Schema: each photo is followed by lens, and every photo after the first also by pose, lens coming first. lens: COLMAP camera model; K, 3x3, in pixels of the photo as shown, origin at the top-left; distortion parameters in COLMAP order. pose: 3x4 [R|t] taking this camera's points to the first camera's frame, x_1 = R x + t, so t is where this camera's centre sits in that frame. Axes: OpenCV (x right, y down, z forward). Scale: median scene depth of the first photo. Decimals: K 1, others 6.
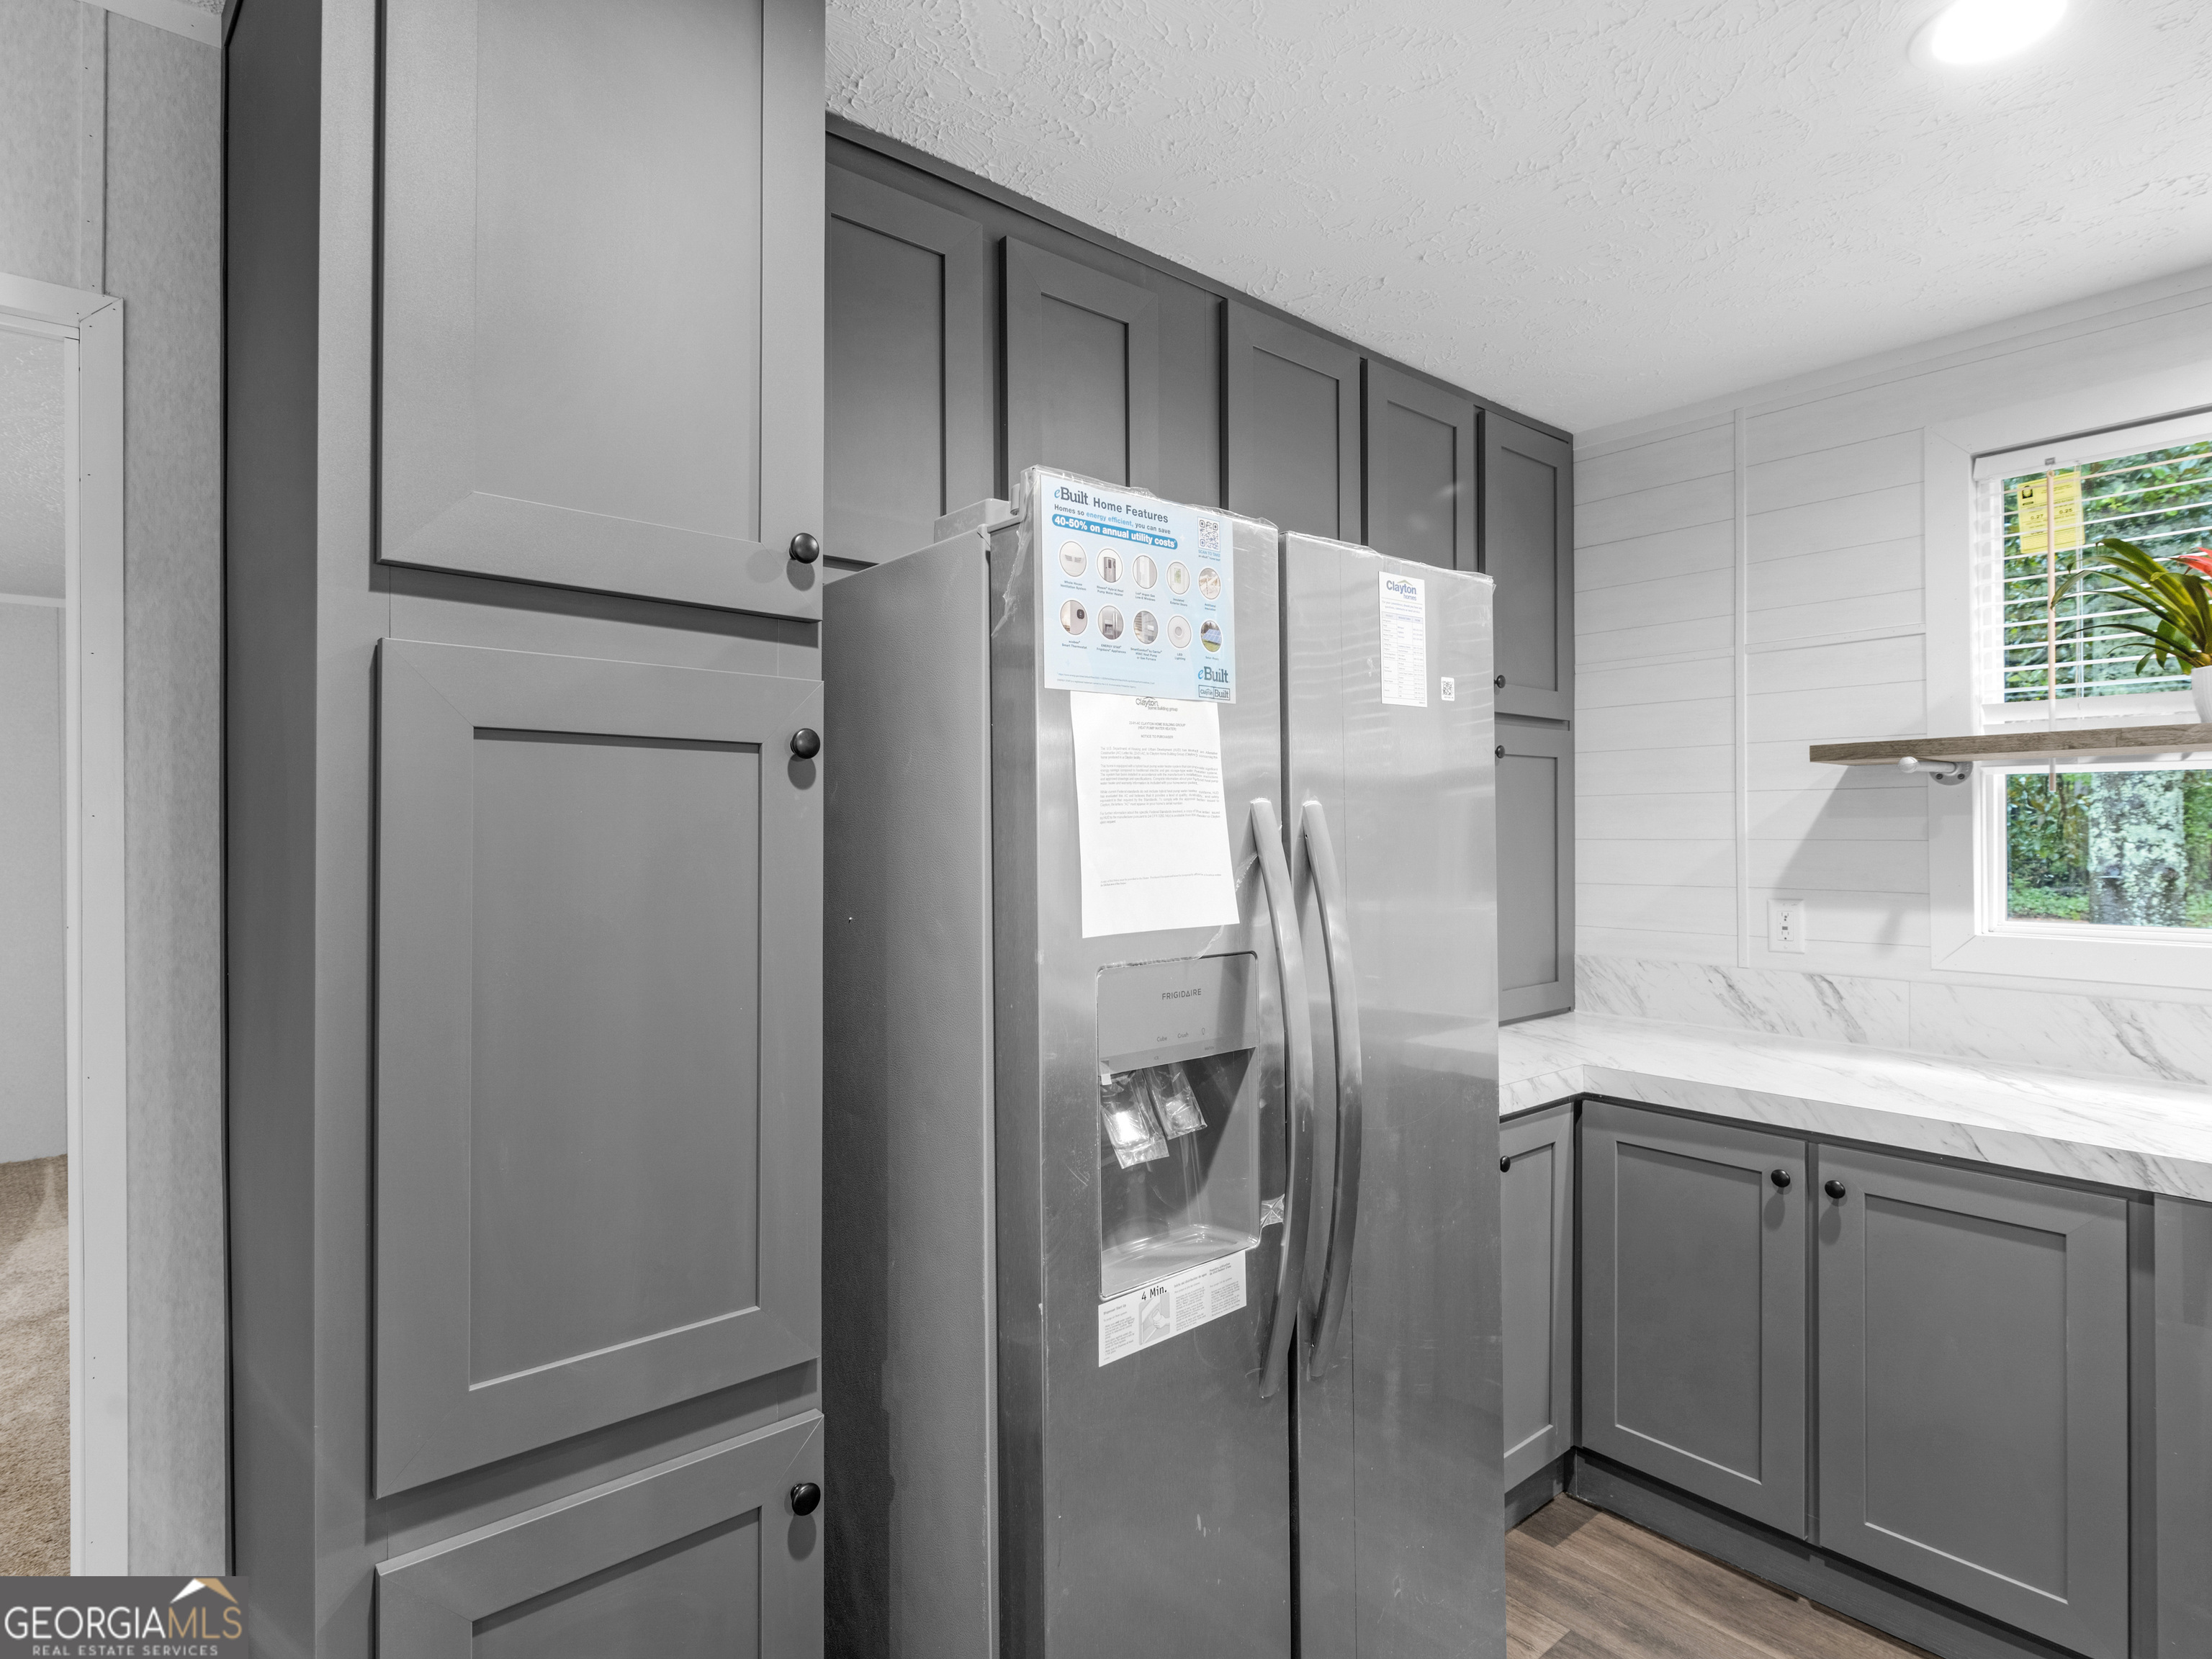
lens RADIAL K [[1161.1, 0, 1101.3], [0, 1161.1, 834.4], [0, 0, 1]] dist [-0.003627, 0.002256]
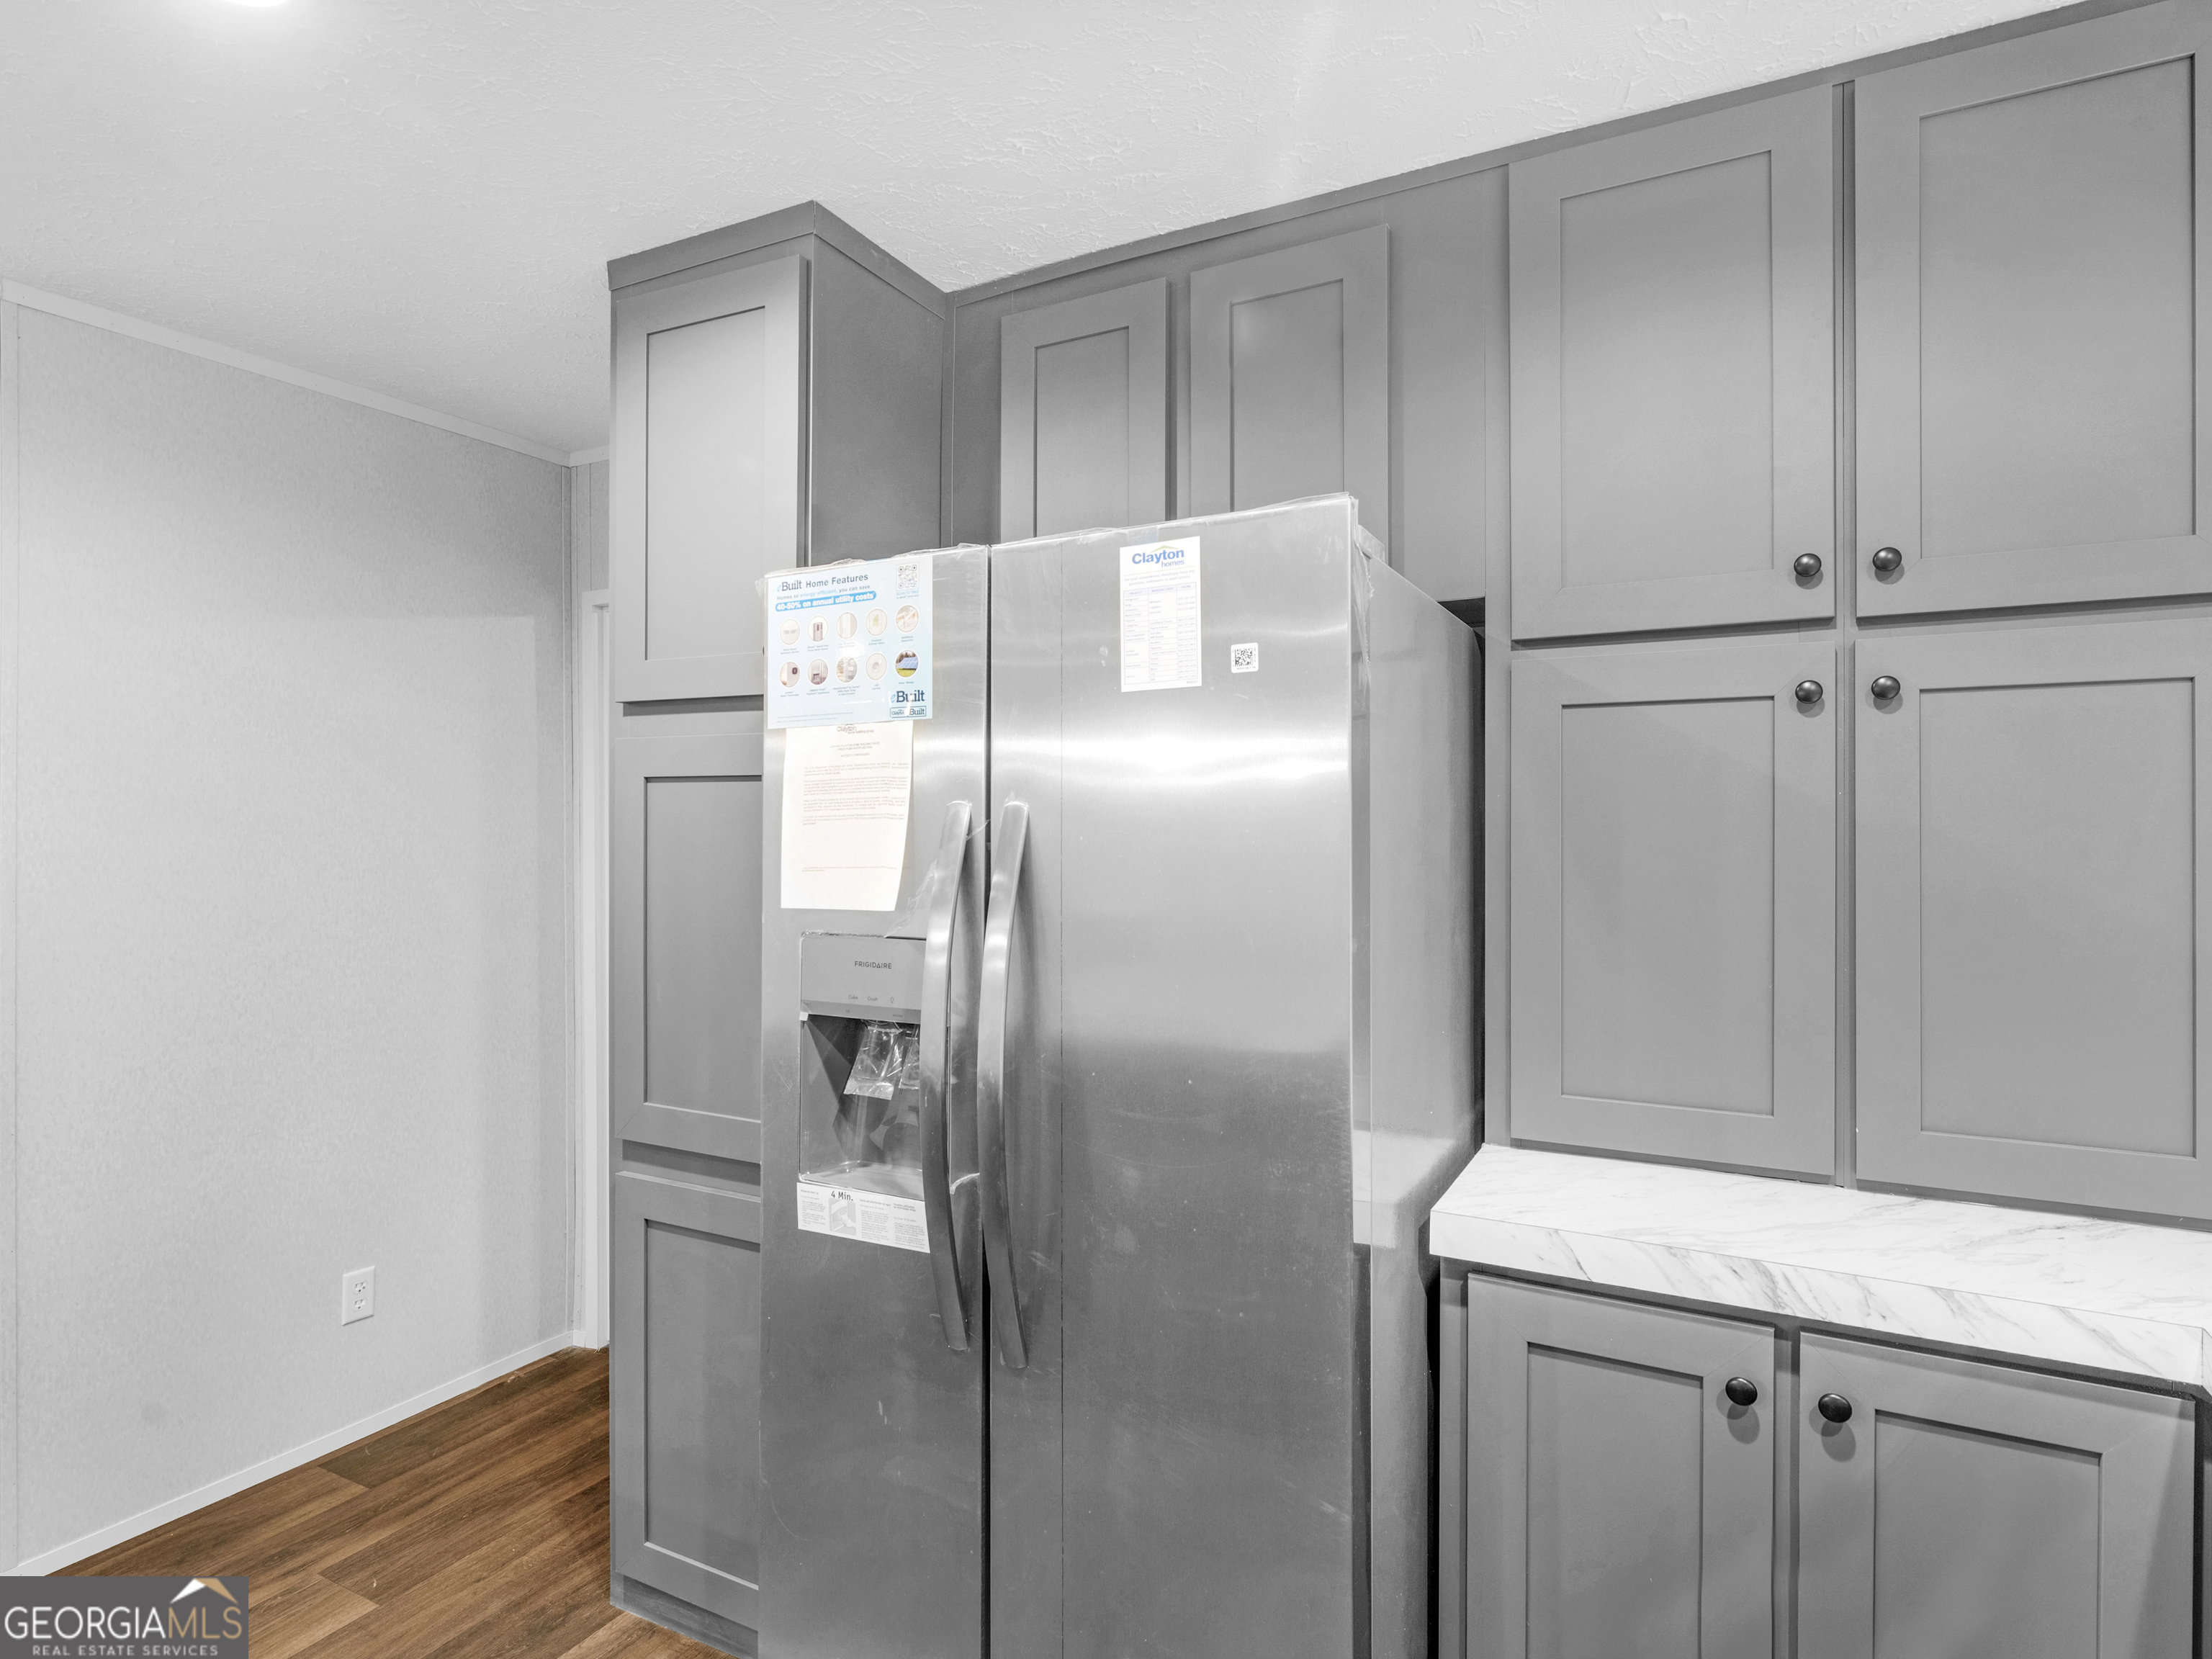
lens RADIAL K [[1161.1, 0, 1108.3], [0, 1161.1, 825.4], [0, 0, 1]] dist [-0.003627, 0.002256]
pose [[0.380845, 0.004960, -0.924625, 1.298563], [-0.003300, 0.999987, 0.004005, -0.014371], [0.924633, 0.001526, 0.380857, 0.772249]]
